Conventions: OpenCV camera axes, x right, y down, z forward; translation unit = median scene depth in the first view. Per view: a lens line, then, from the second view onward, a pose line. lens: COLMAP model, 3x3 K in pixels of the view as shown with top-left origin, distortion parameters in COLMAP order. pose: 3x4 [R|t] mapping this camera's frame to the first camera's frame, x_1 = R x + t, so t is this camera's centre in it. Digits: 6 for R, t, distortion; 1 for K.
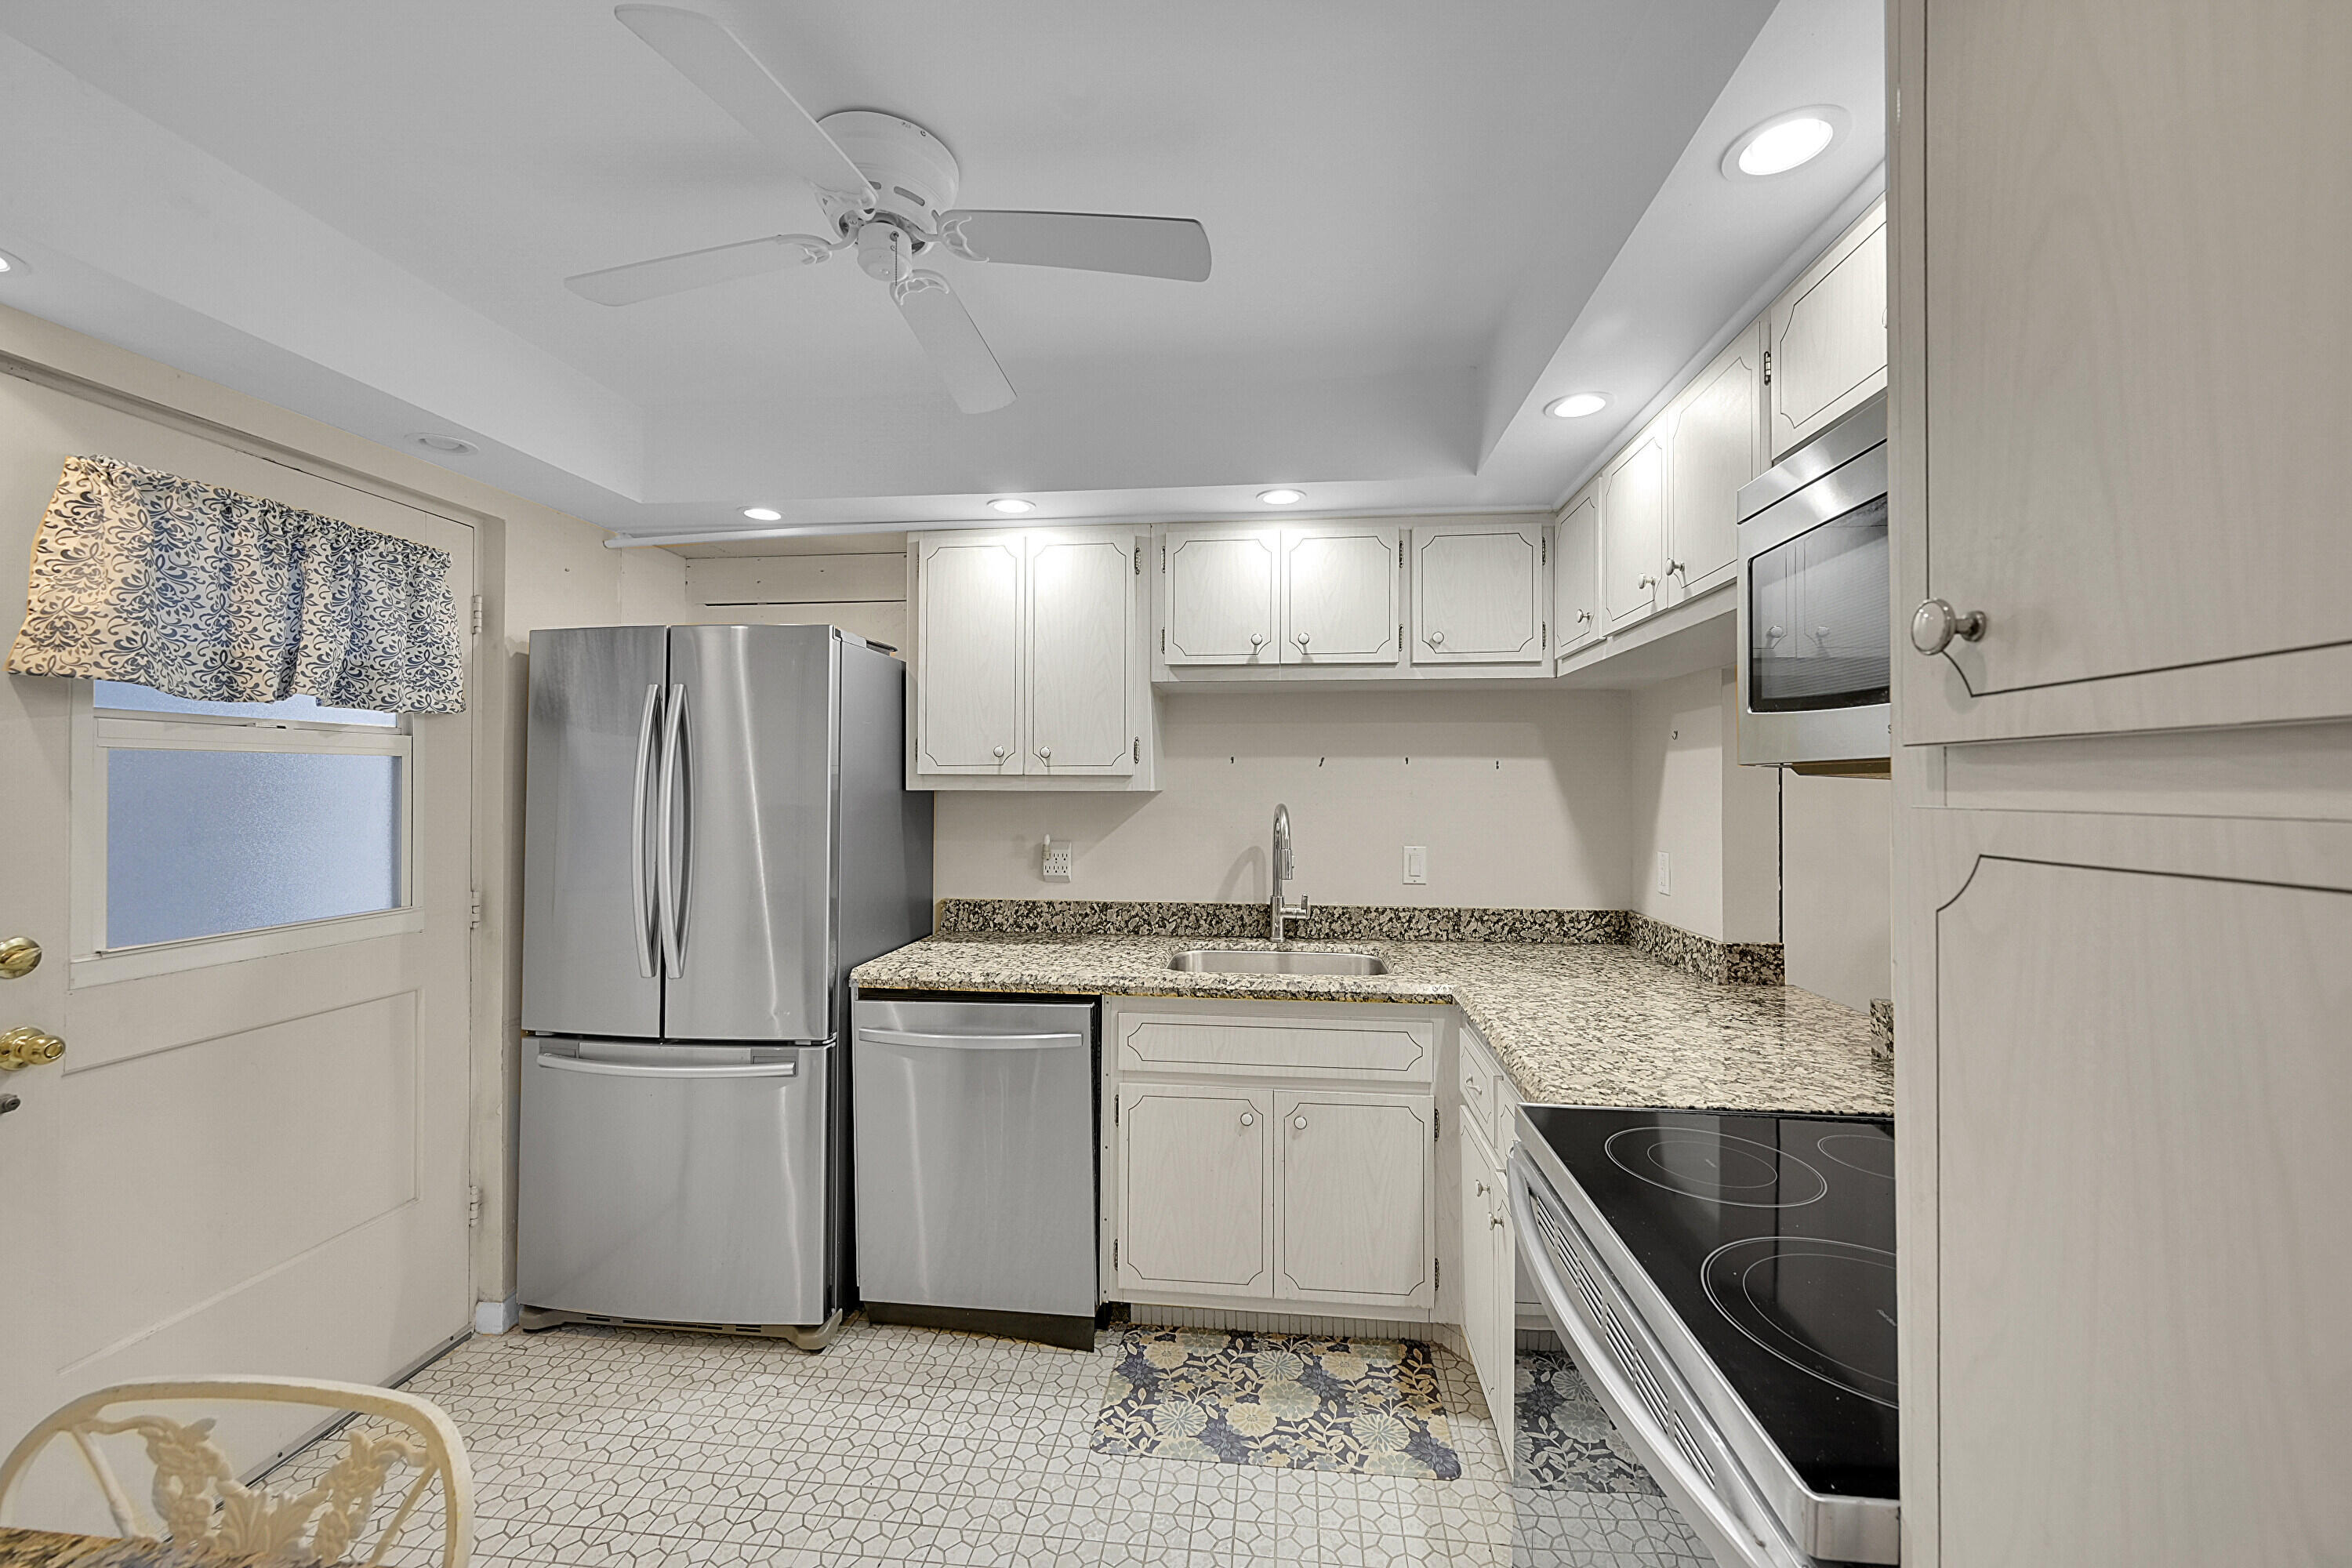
lens RADIAL K [[925.5, 0, 1184.1], [0, 925.5, 782.7], [0, 0, 1]] dist [0.000274, 0.000777]
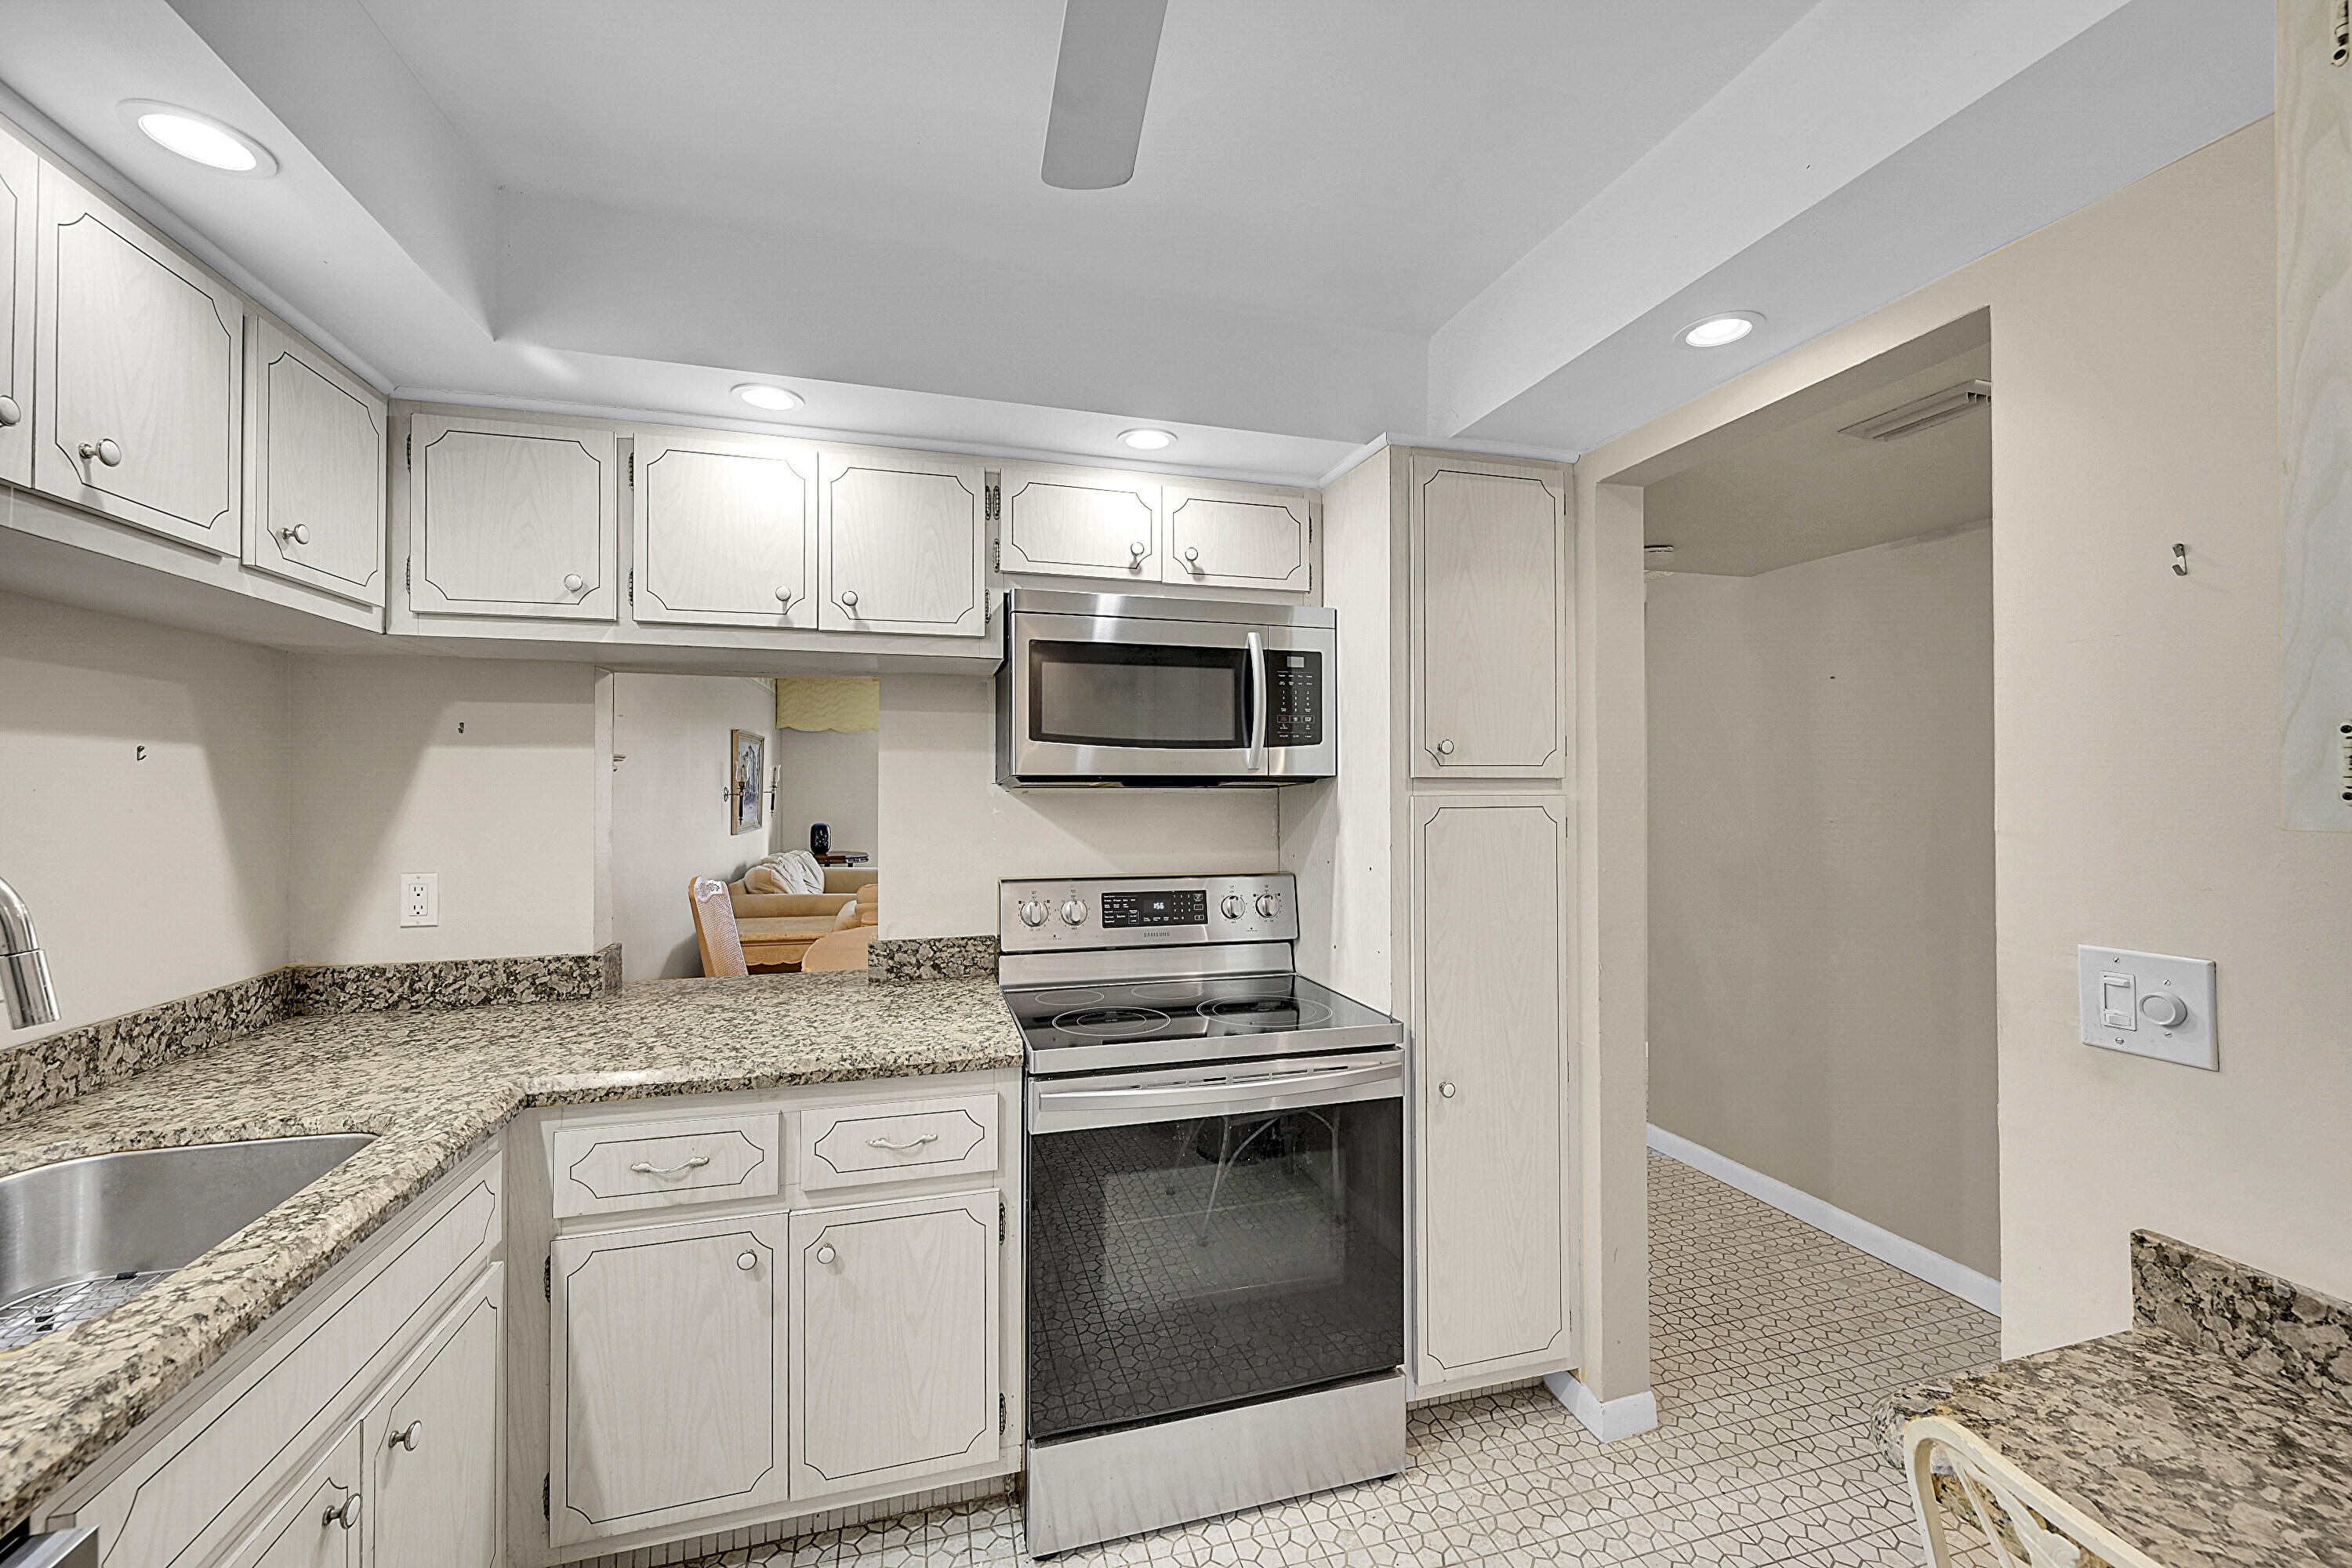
lens RADIAL K [[925.5, 0, 1184.2], [0, 925.5, 786.8], [0, 0, 1]] dist [0.000274, 0.000777]
pose [[-0.377319, -0.001567, 0.926082, -0.459289], [-0.003226, 0.999995, 0.000378, -0.001364], [-0.926078, -0.002845, -0.377322, 0.694691]]
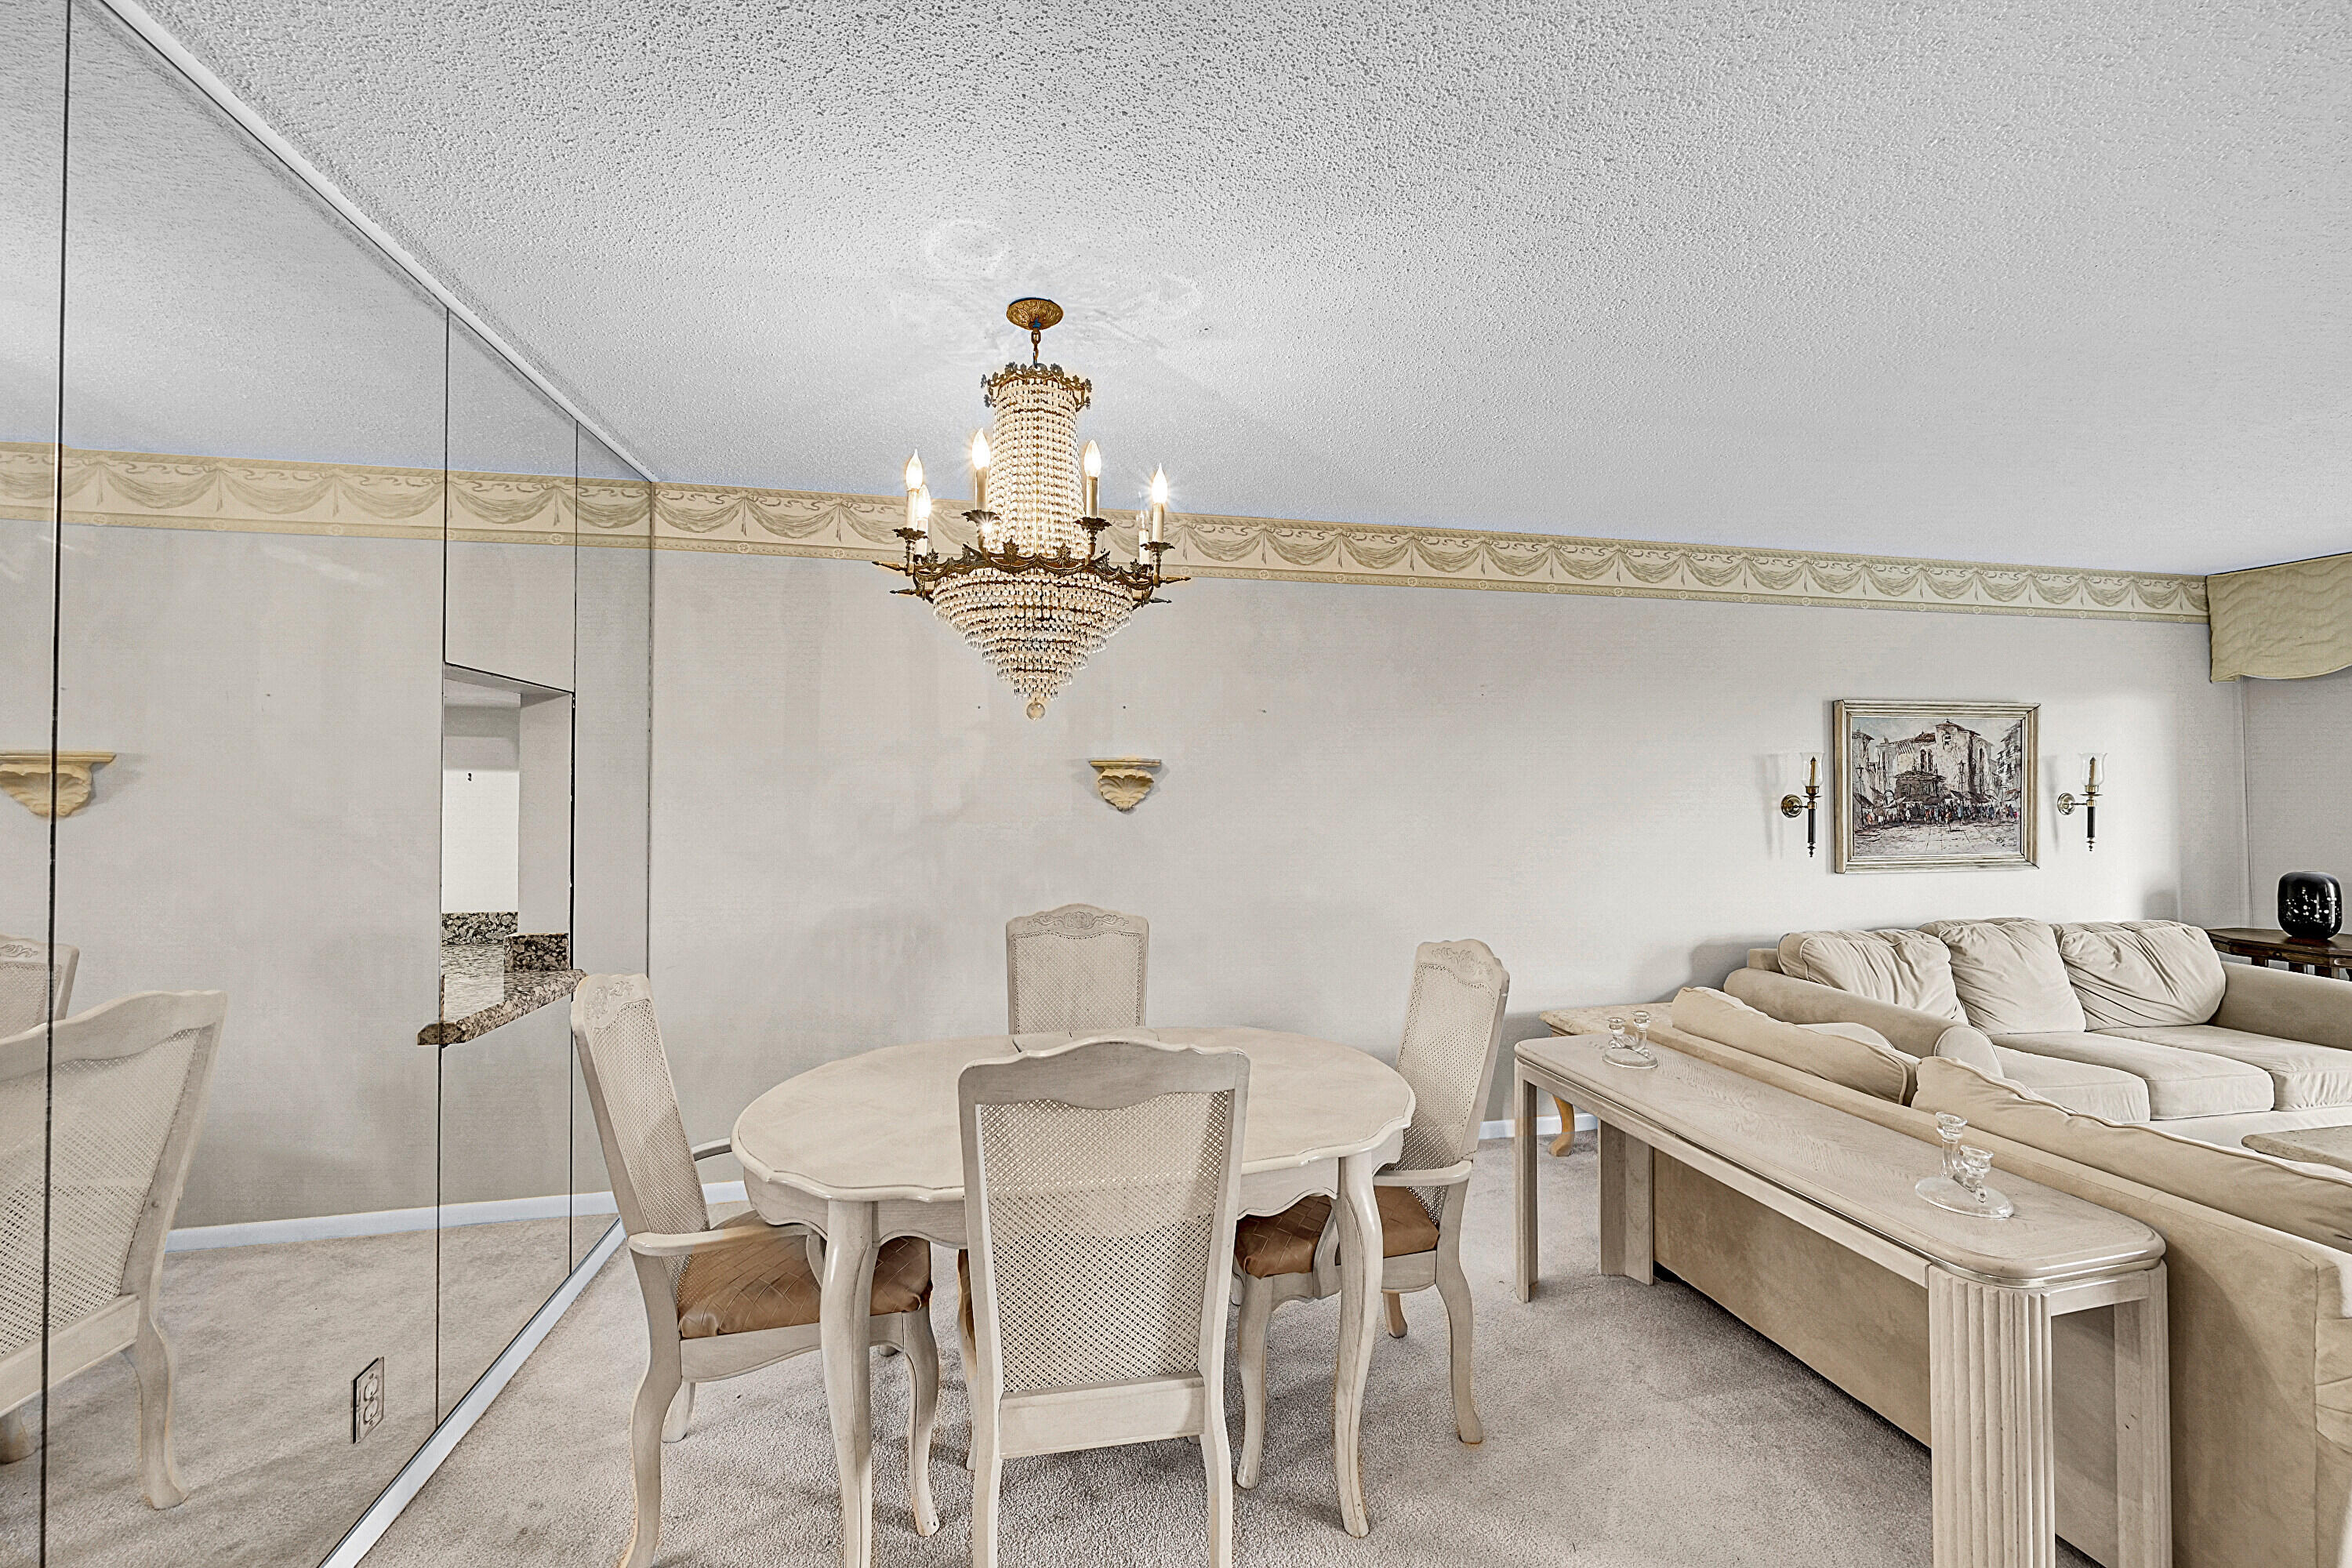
lens RADIAL K [[925.5, 0, 1190.9], [0, 925.5, 780.7], [0, 0, 1]] dist [0.000274, 0.000777]
pose [[0.953031, 0.003653, 0.302849, 0.895904], [0.000355, 0.999913, -0.013181, 0.000616], [-0.302871, 0.012669, 0.952947, -0.281490]]
